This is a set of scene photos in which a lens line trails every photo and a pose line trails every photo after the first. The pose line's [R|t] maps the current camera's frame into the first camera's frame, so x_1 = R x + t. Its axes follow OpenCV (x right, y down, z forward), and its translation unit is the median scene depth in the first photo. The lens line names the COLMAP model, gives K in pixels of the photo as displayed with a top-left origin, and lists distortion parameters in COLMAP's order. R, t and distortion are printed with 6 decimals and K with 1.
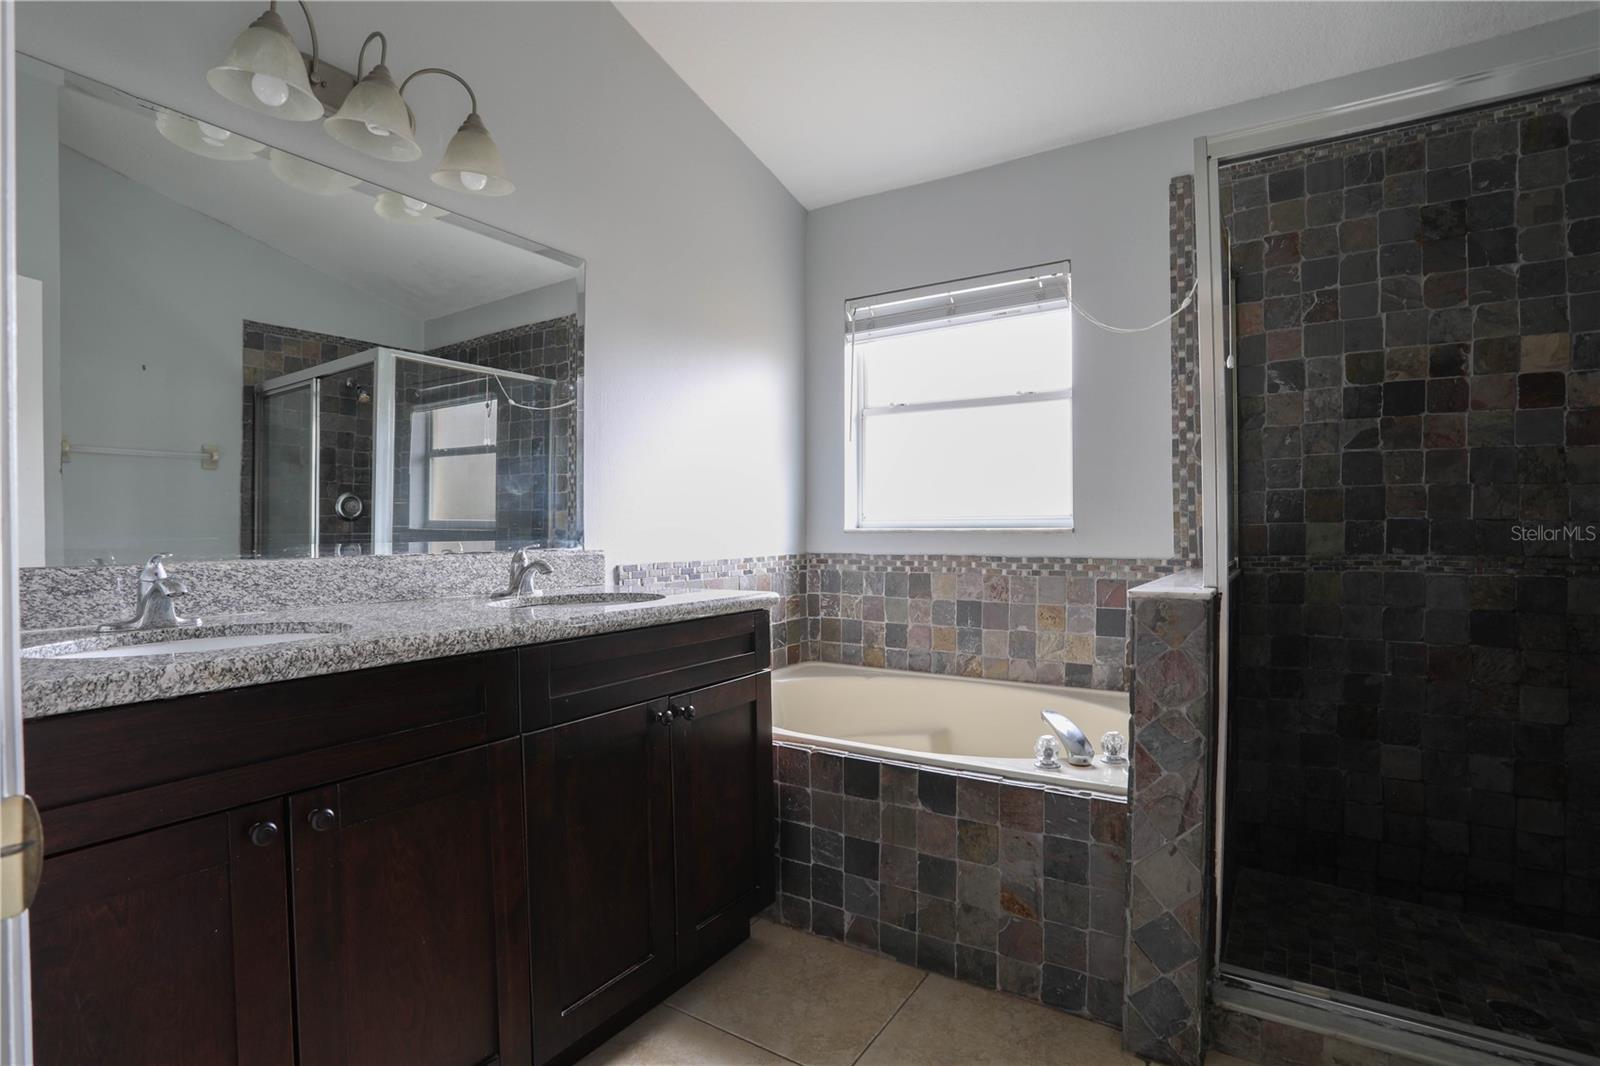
lens RADIAL K [[776.2, 0, 793.0], [0, 776.2, 536.7], [0, 0, 1]] dist [-0.073693, 0.029301]
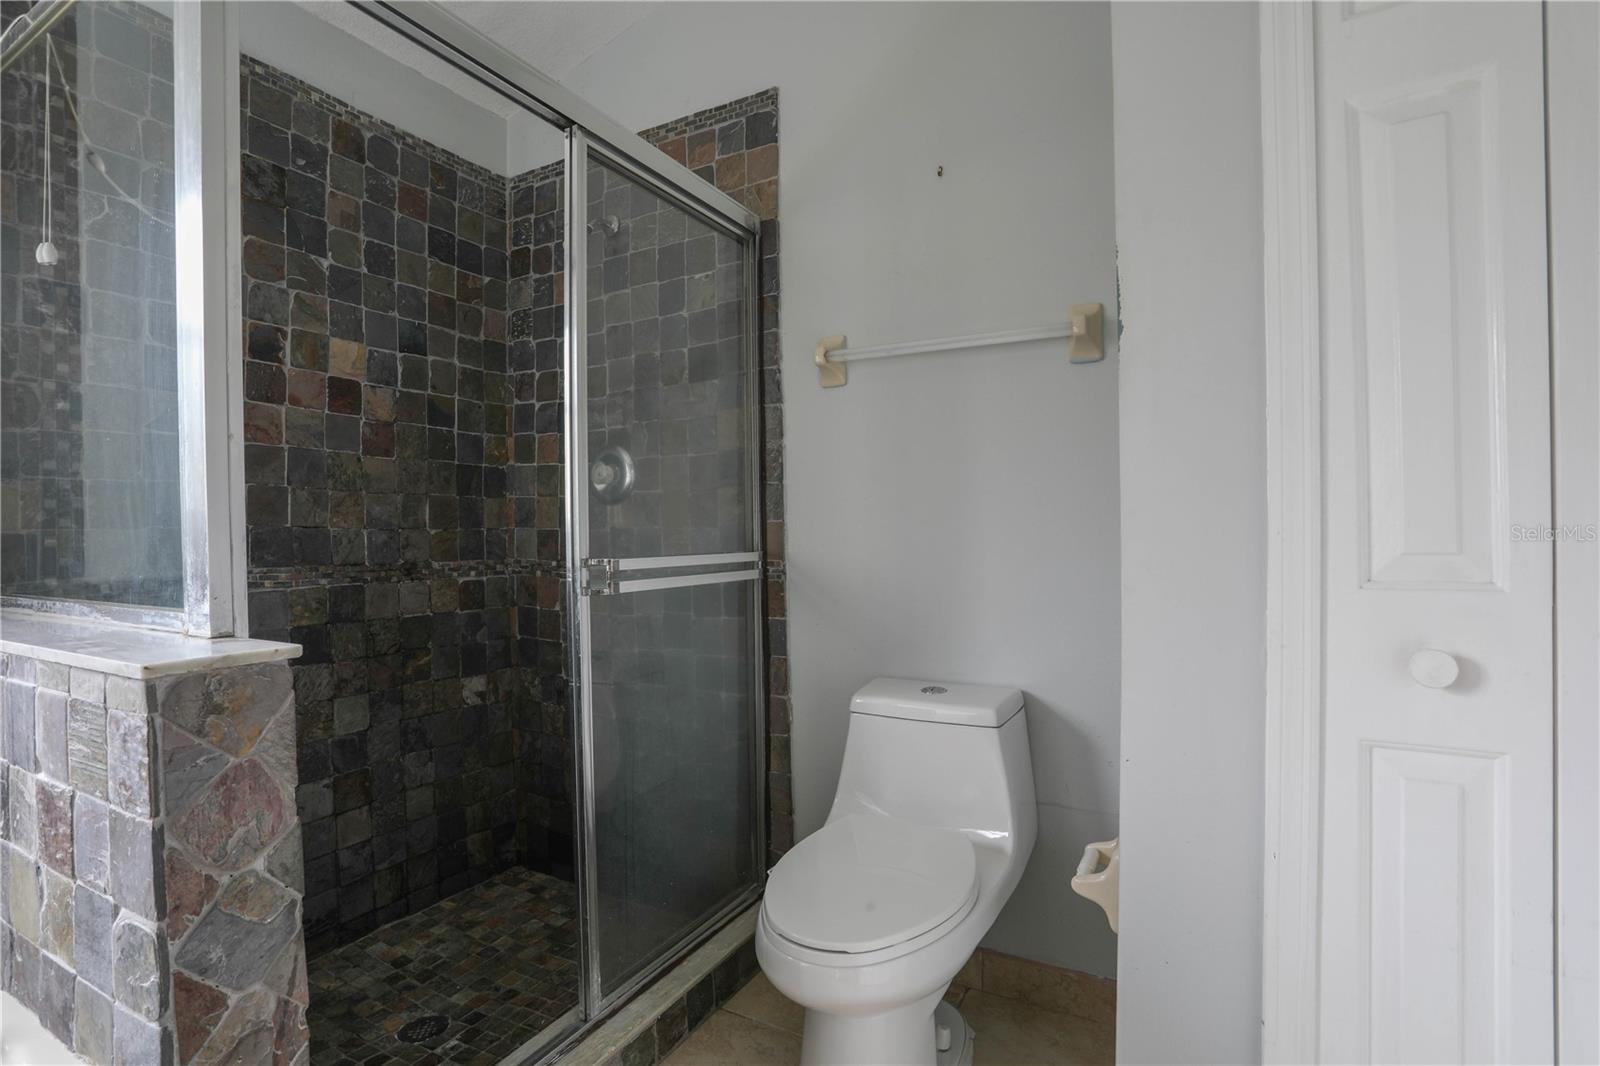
lens RADIAL K [[776.2, 0, 793.0], [0, 776.2, 536.7], [0, 0, 1]] dist [-0.073693, 0.029301]
pose [[-0.070147, -0.001399, 0.997536, -0.037575], [0.018217, 0.999830, 0.002683, -0.002441], [-0.997370, 0.018360, -0.070110, 0.474177]]
